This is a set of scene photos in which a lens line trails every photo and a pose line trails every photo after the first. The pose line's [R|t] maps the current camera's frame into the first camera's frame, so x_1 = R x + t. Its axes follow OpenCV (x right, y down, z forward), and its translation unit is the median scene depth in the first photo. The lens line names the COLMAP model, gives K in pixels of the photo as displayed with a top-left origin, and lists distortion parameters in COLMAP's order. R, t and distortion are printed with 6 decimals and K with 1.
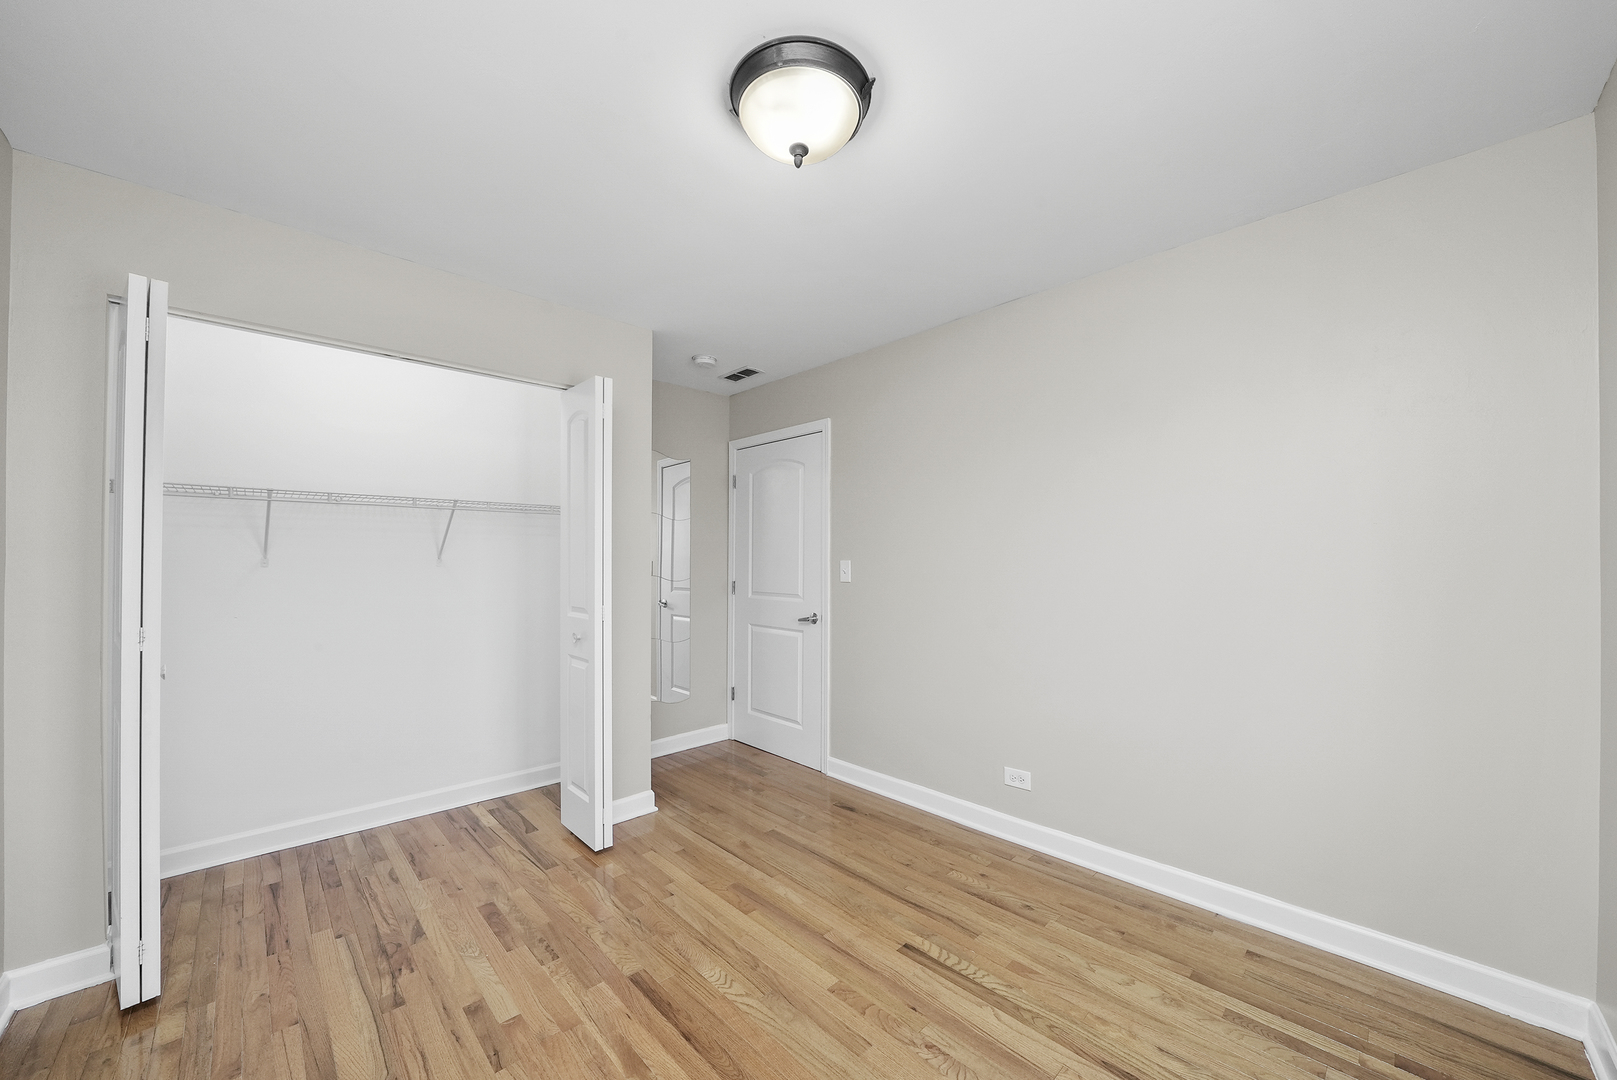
lens RADIAL K [[574.9, 0, 808.9], [0, 574.9, 544.4], [0, 0, 1]] dist [-0.016545, -0.000004]
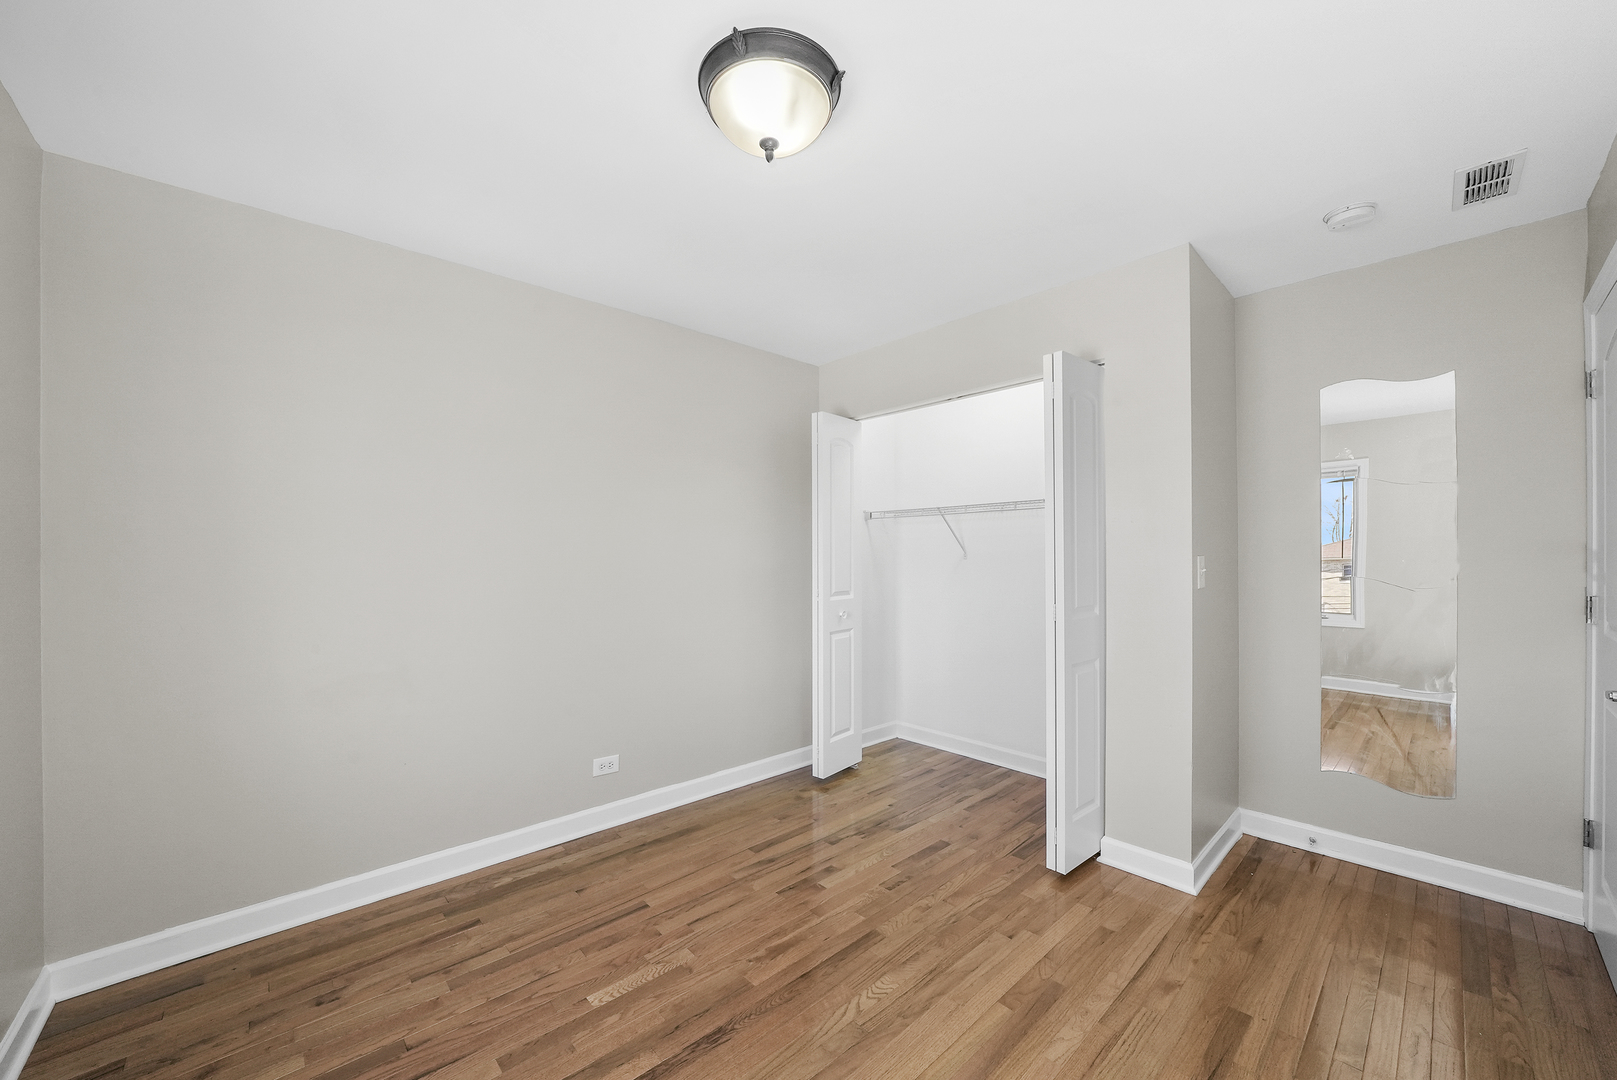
lens RADIAL K [[602.1, 0, 815.2], [0, 602.1, 542.2], [0, 0, 1]] dist [-0.010462, 0.000117]
pose [[0.006642, -0.018988, -0.999798, 0.712989], [0.034208, 0.999239, -0.018750, 0.015709], [0.999393, -0.034077, 0.007286, 0.739991]]
